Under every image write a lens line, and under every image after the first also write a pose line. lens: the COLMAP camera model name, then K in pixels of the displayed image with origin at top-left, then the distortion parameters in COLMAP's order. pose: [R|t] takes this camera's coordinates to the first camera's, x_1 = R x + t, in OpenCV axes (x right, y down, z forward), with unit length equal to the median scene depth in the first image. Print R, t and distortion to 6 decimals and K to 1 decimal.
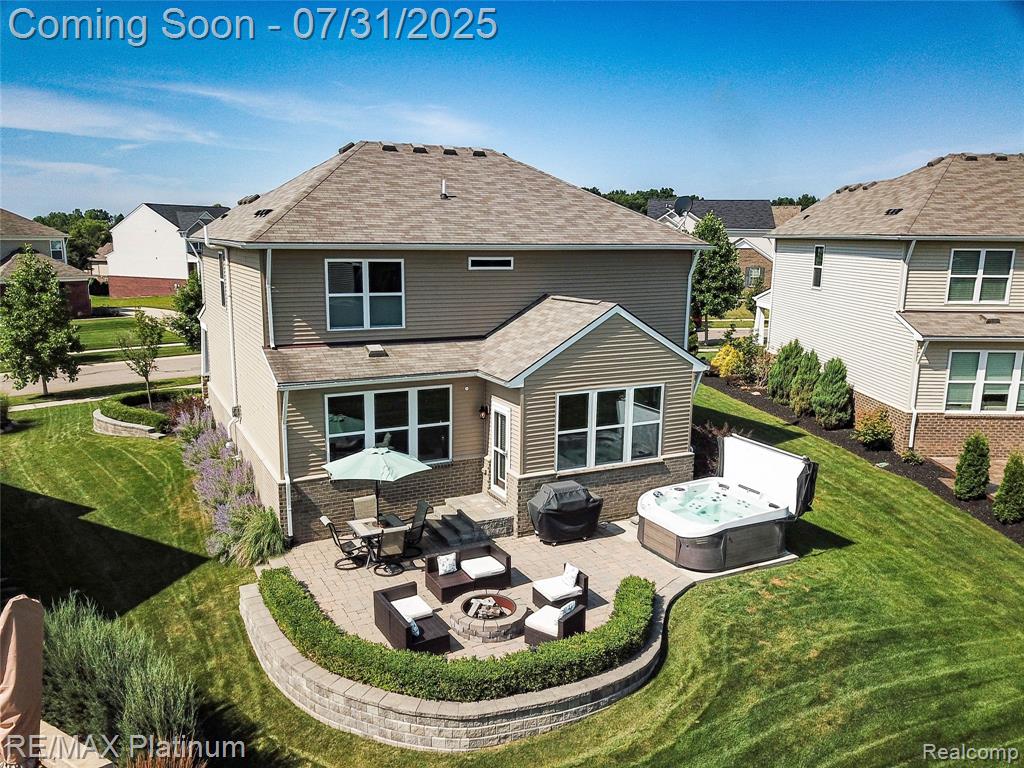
lens RADIAL K [[798.3, 0, 505.0], [0, 798.3, 384.3], [0, 0, 1]] dist [-0.001968, 0.009403]
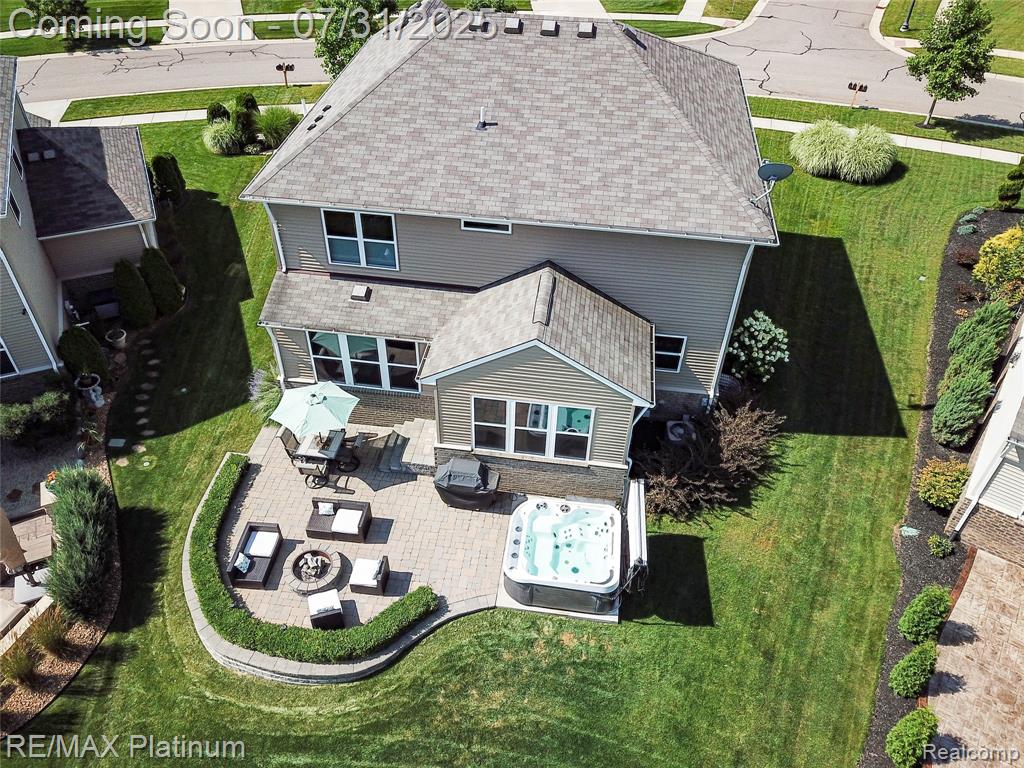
lens RADIAL K [[798.3, 0, 504.2], [0, 798.3, 392.5], [0, 0, 1]] dist [-0.001968, 0.009403]
pose [[0.818323, 0.383149, -0.428420, 0.531300], [-0.110615, 0.836444, 0.536773, -0.542525], [0.564013, -0.391864, 0.726864, 0.236840]]
